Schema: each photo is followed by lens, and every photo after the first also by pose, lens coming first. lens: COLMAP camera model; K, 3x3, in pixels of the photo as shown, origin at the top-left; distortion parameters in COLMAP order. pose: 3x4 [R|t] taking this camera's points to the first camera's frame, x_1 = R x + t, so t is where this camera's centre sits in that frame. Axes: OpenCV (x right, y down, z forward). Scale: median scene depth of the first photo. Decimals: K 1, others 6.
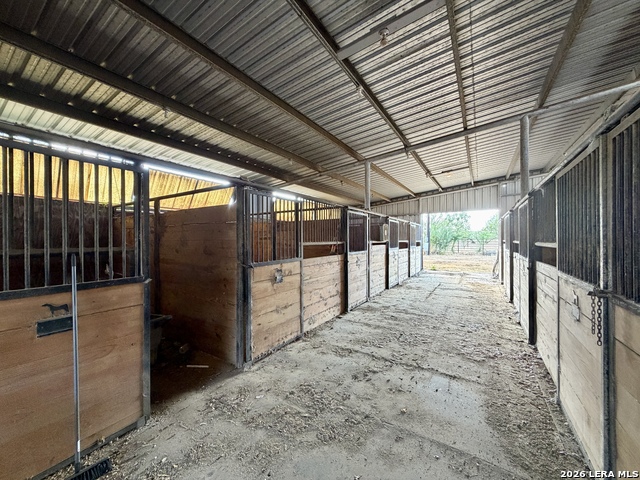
lens RADIAL K [[255.5, 0, 317.6], [0, 255.5, 240.3], [0, 0, 1]] dist [0.000476, 0.000417]
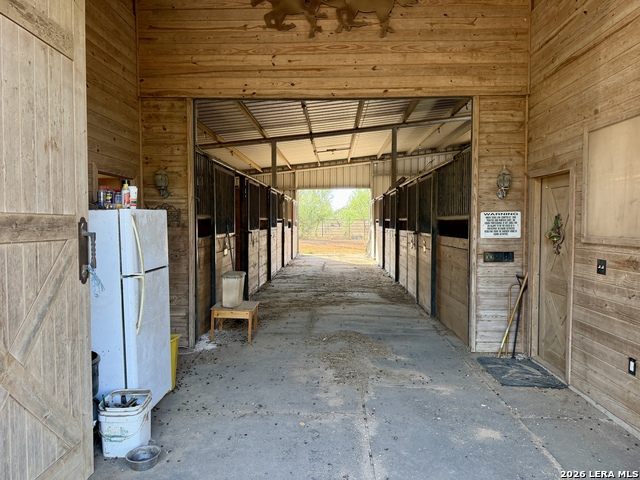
lens RADIAL K [[451.3, 0, 319.1], [0, 451.3, 241.3], [0, 0, 1]] dist [0.080400, -0.106231]
pose [[0.862480, -0.016811, 0.505811, -0.815734], [-0.003847, 0.999201, 0.039769, 0.030790], [-0.506076, -0.036246, 0.861727, -0.959311]]
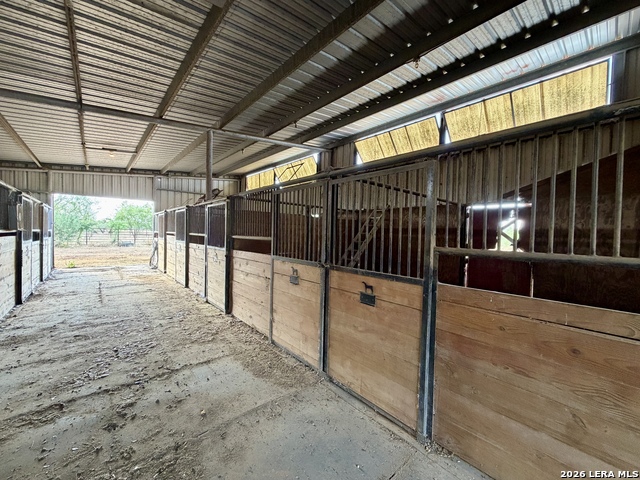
lens RADIAL K [[255.5, 0, 317.6], [0, 255.5, 240.3], [0, 0, 1]] dist [0.000476, 0.000417]
pose [[0.284104, -0.012801, 0.958708, -0.216090], [-0.024007, 0.999502, 0.020460, -0.003968], [-0.958493, -0.028828, 0.283656, 0.162599]]
